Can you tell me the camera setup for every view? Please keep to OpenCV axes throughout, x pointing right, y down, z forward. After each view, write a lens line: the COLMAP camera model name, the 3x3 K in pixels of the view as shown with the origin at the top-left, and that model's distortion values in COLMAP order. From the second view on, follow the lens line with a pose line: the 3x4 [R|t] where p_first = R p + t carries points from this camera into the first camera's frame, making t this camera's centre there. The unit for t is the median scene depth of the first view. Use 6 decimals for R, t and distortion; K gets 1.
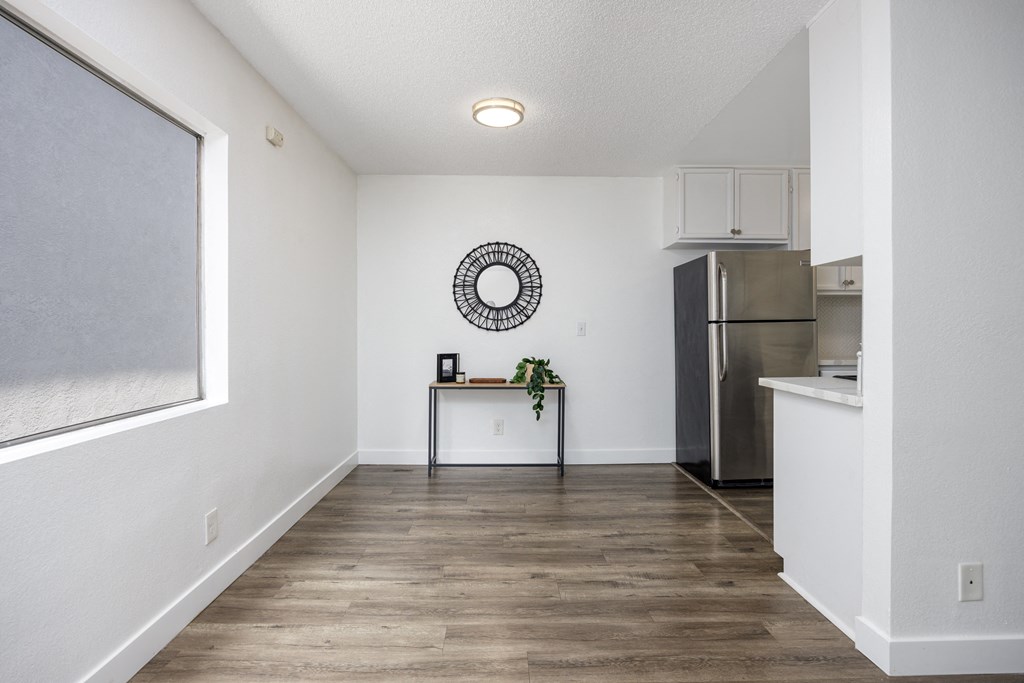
lens RADIAL K [[504.1, 0, 508.6], [0, 504.1, 335.6], [0, 0, 1]] dist [-0.011381, -0.000264]
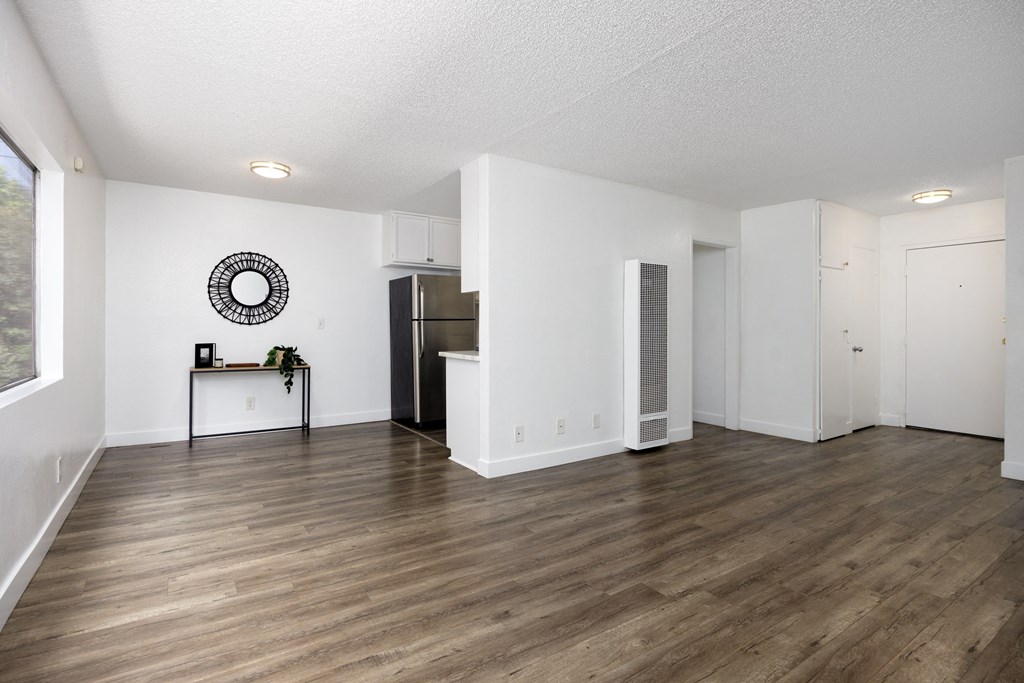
lens RADIAL K [[504.1, 0, 508.6], [0, 504.1, 335.6], [0, 0, 1]] dist [-0.011381, -0.000264]
pose [[0.845830, -0.004457, 0.533435, -0.147240], [-0.000954, 0.999951, 0.009867, 0.004787], [-0.533452, -0.008855, 0.845784, -0.383931]]
